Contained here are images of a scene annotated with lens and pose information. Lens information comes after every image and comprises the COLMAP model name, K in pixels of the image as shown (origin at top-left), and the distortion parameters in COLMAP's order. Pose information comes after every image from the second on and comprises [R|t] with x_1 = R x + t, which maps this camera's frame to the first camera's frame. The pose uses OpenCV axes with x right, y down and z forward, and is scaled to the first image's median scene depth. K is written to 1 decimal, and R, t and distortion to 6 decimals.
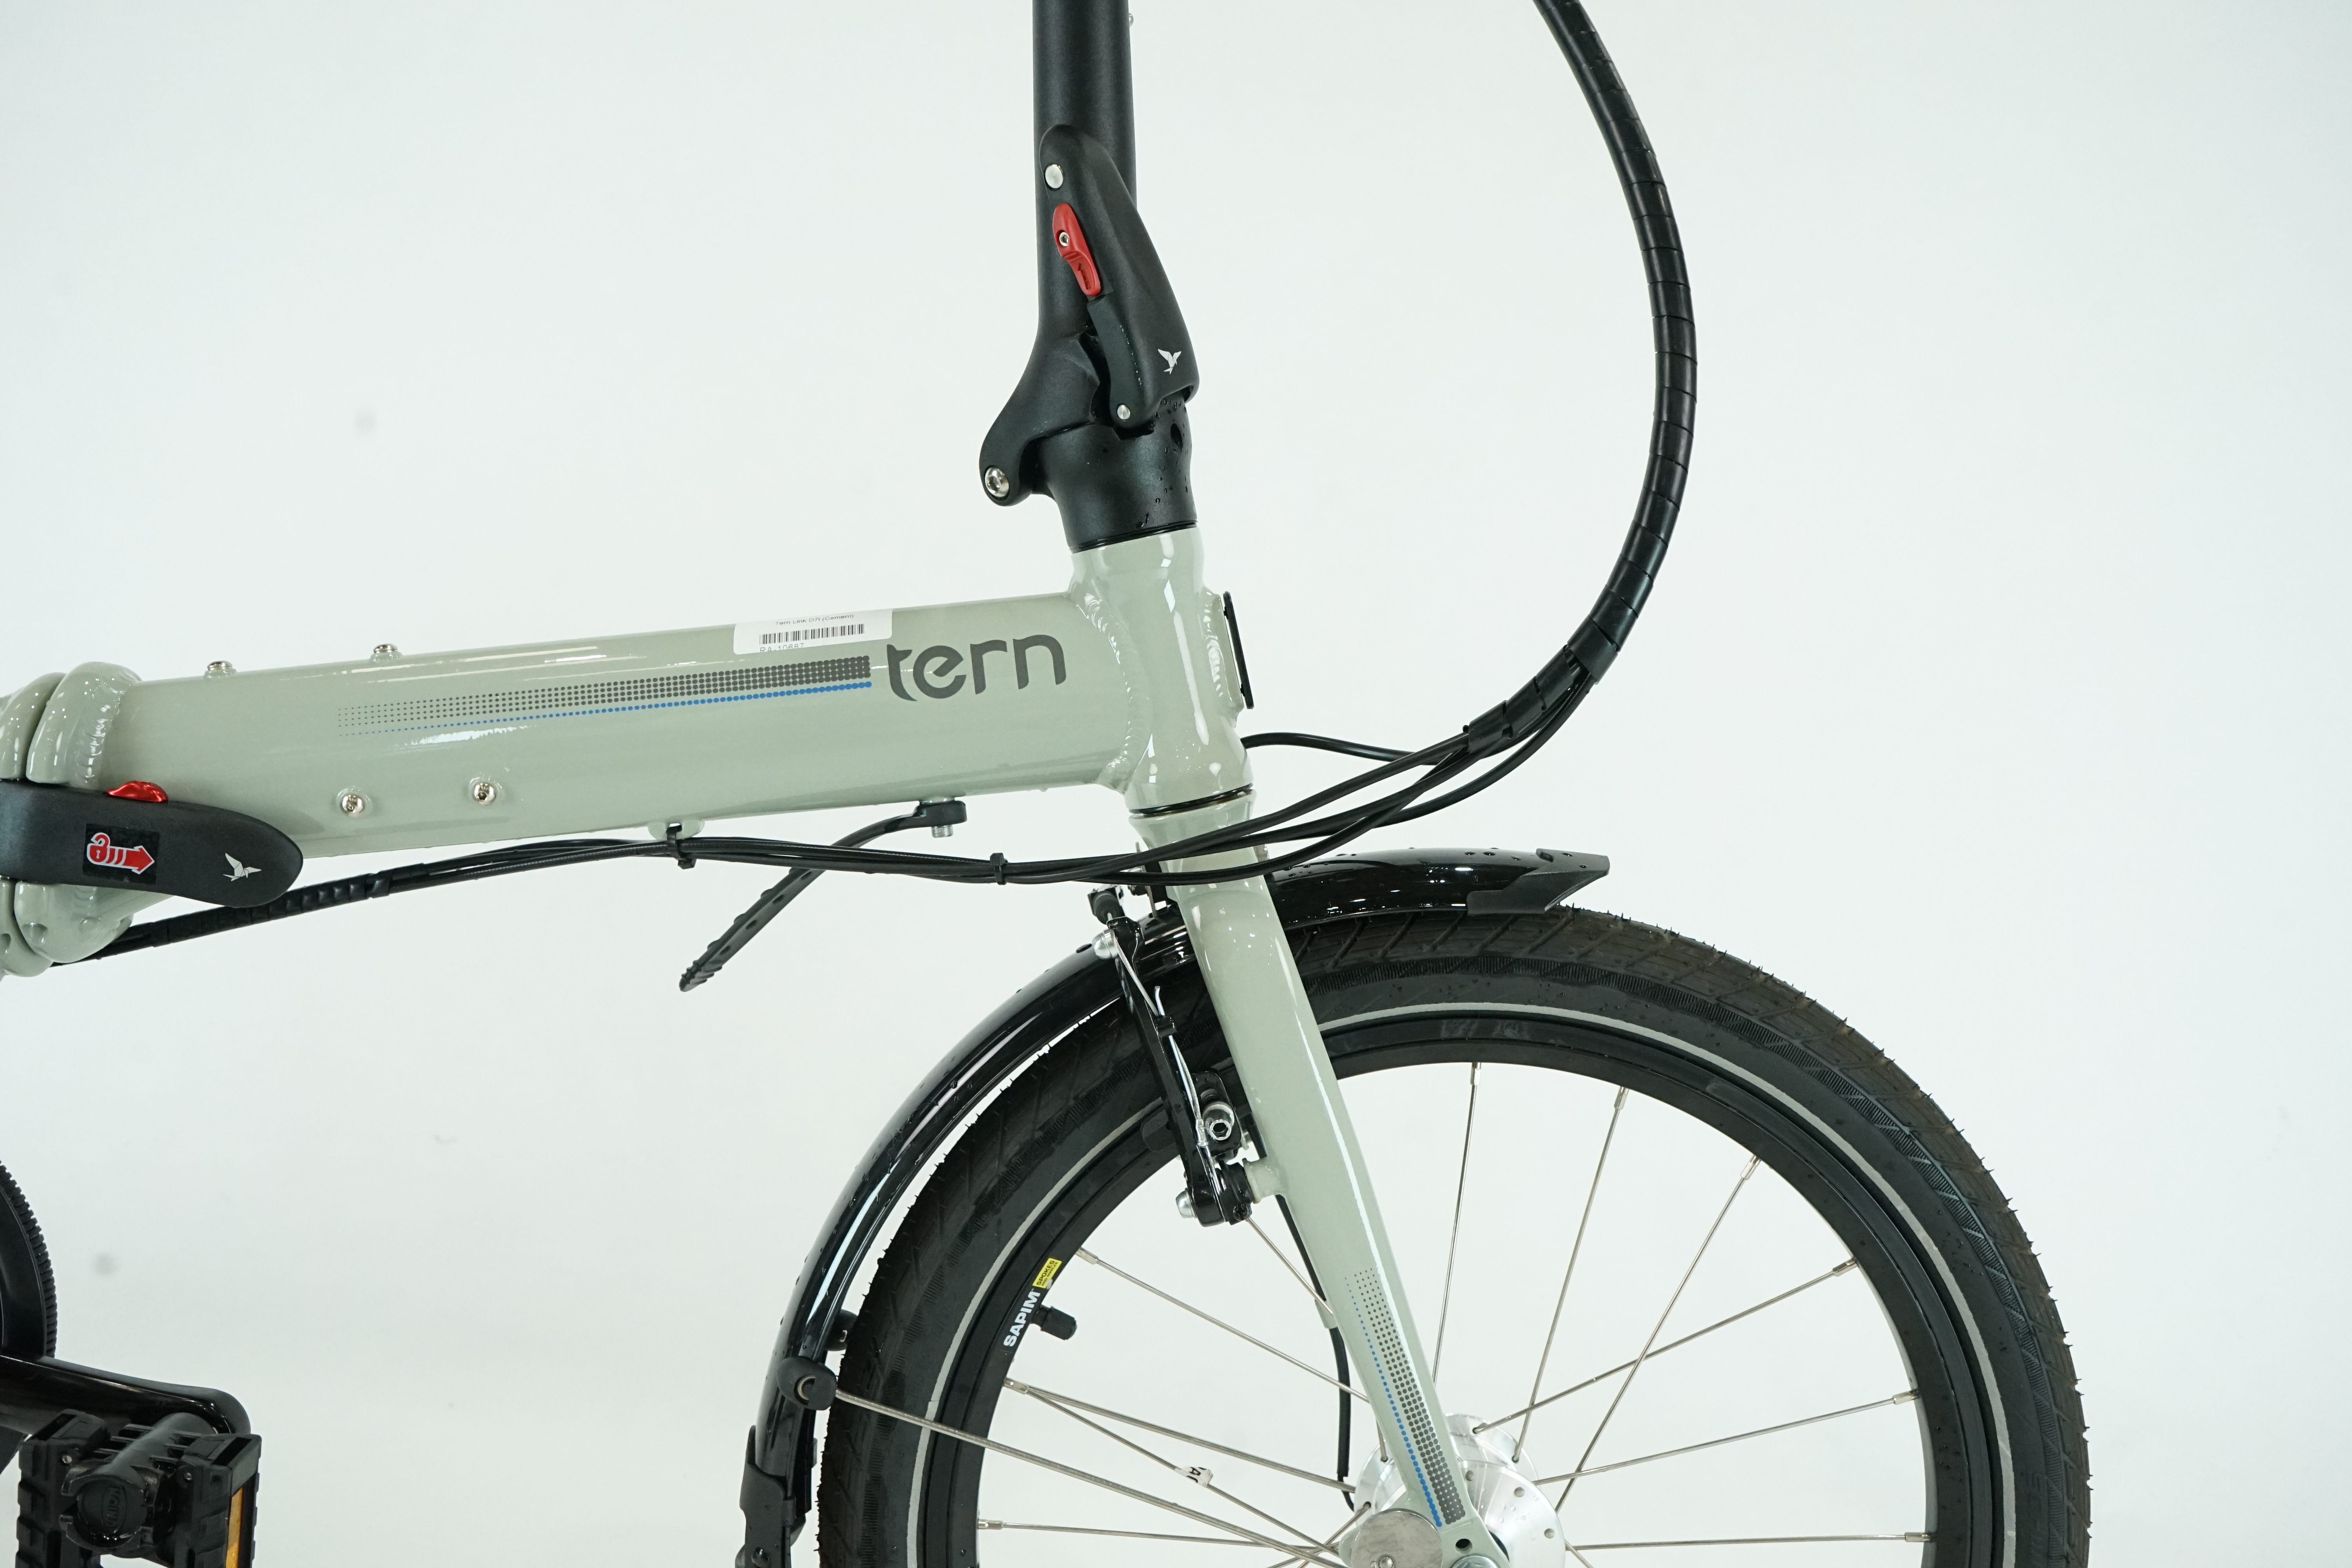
lens RADIAL K [[2040.5, 0, 1176.9], [0, 2040.5, 822.1], [0, 0, 1]] dist [-0.002076, -0.001141]
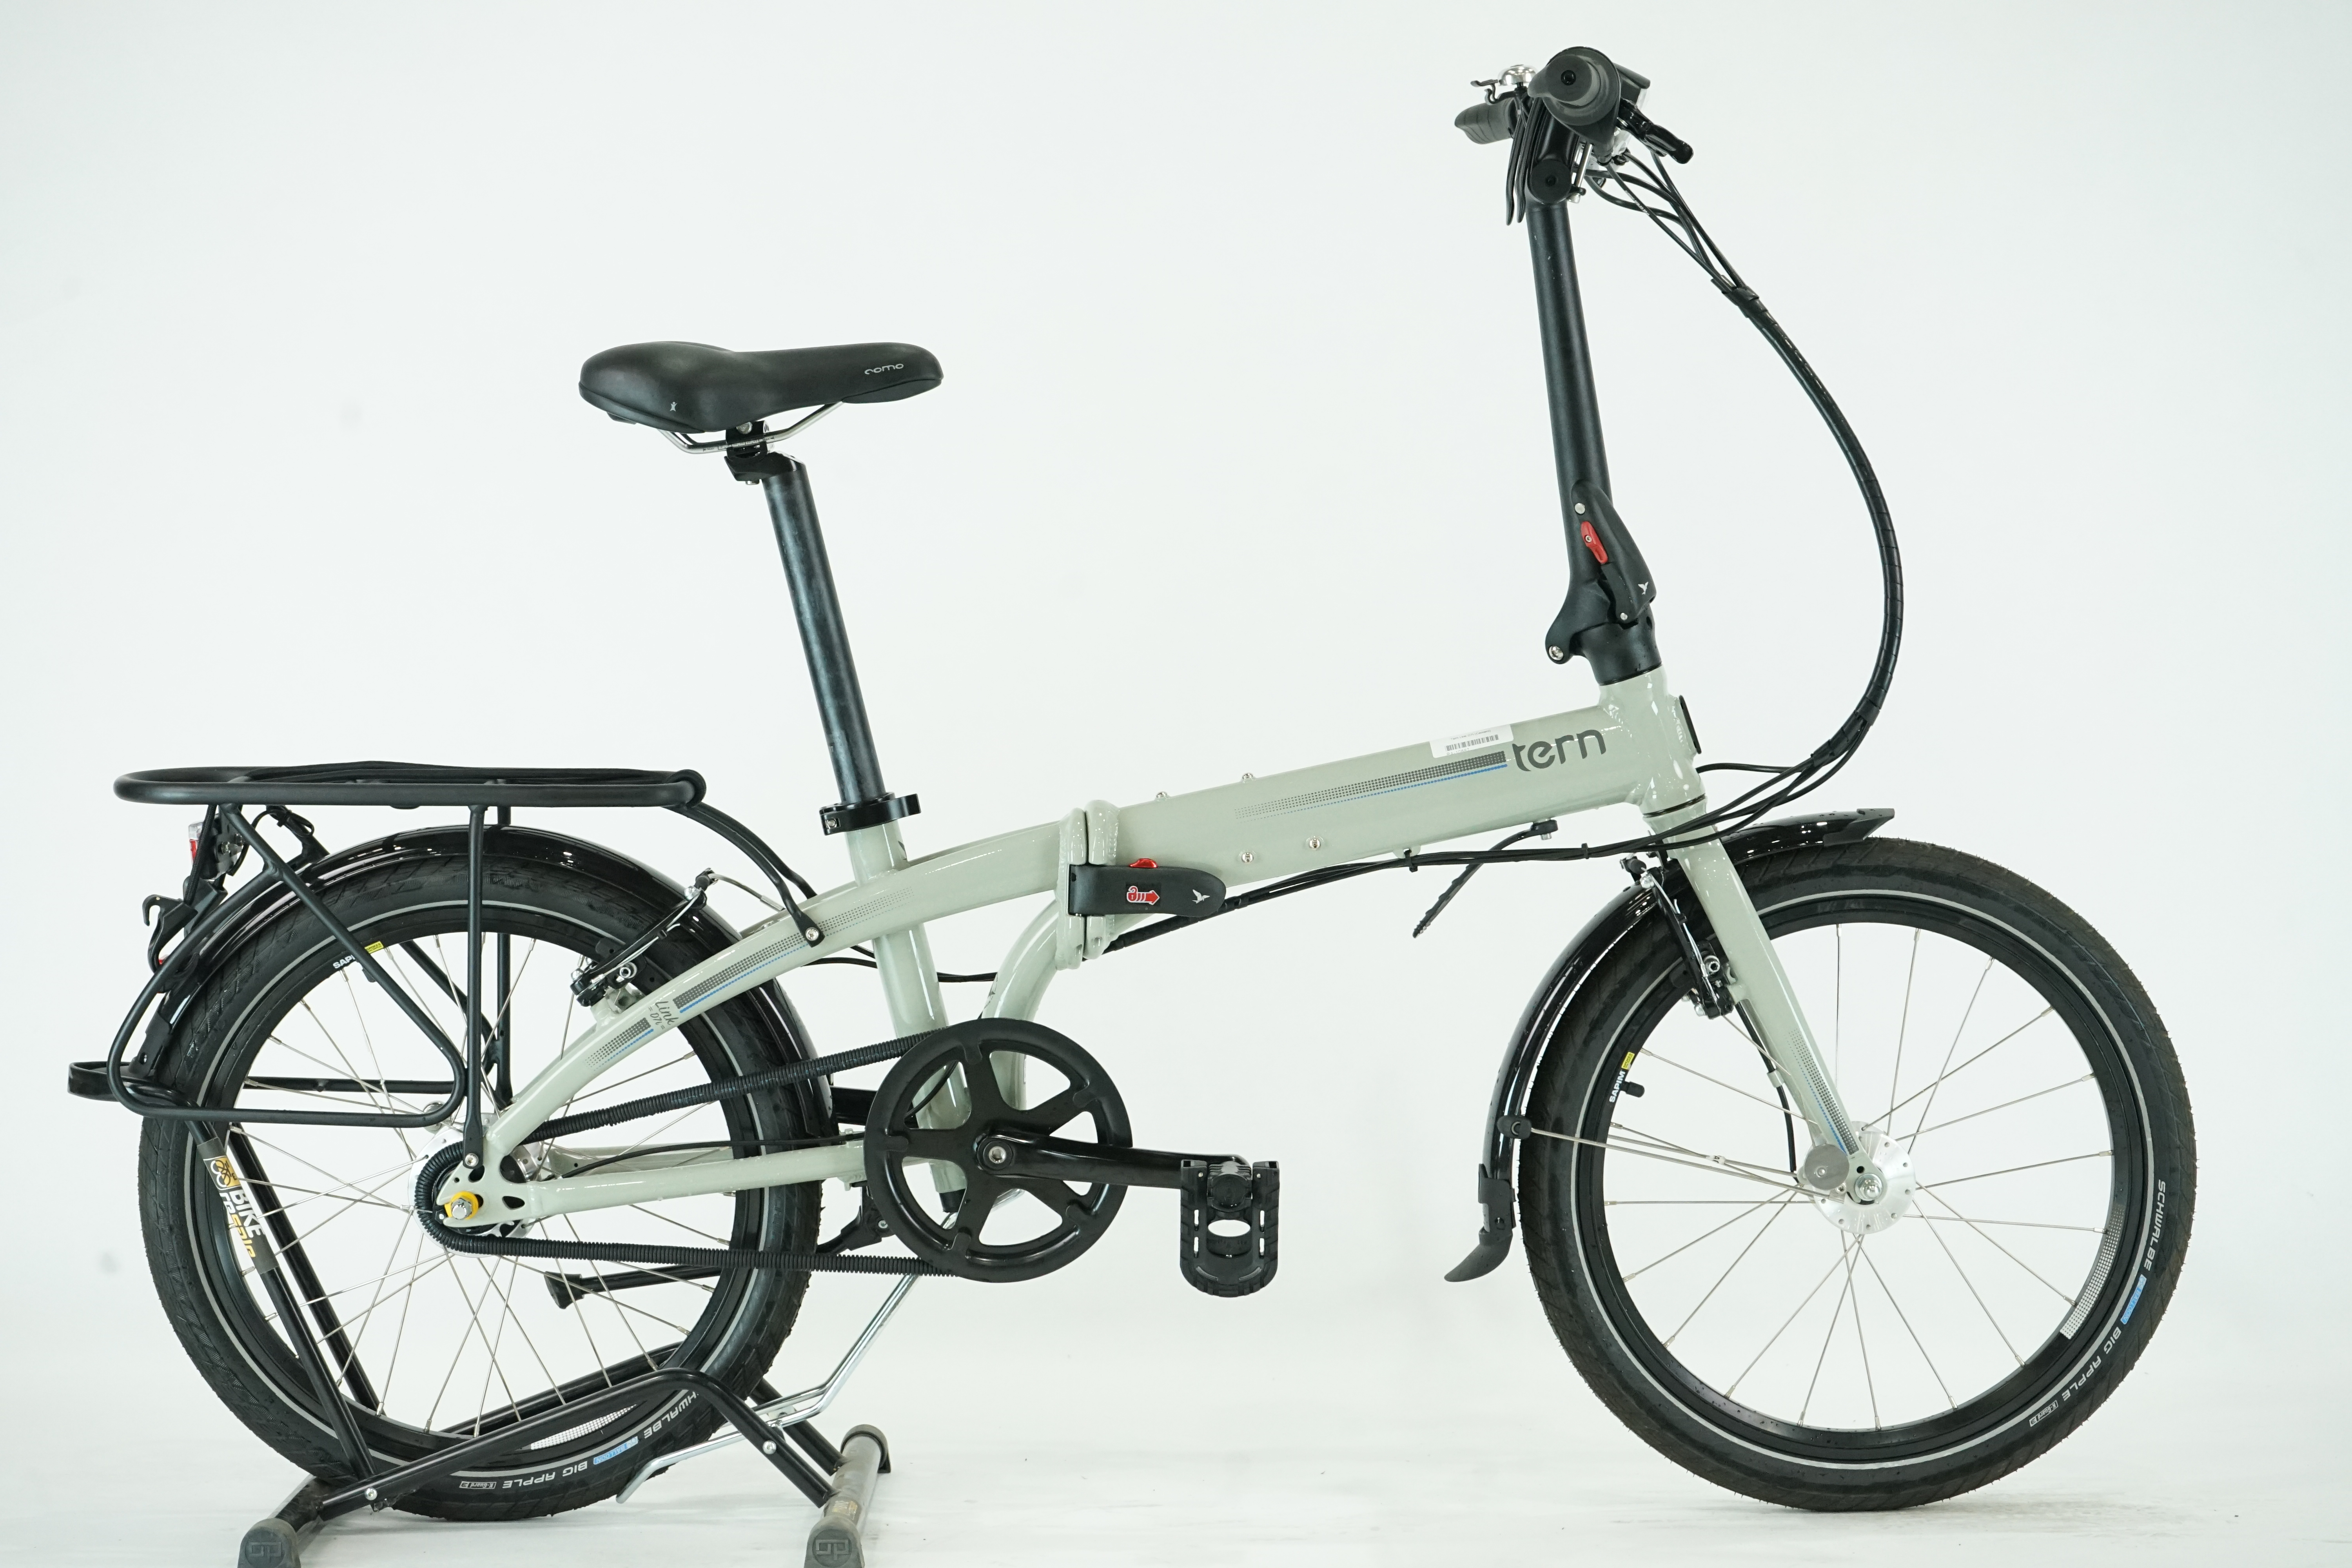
lens RADIAL K [[4712.9, 0, 1176.0], [0, 4712.9, 784.0], [0, 0, 1]] dist [0.015076, 0.076863]
pose [[0.993063, -0.117454, 0.005536, -0.487127], [0.117534, 0.992913, -0.017607, -0.007504], [-0.003429, 0.018136, 0.999830, -3.476650]]
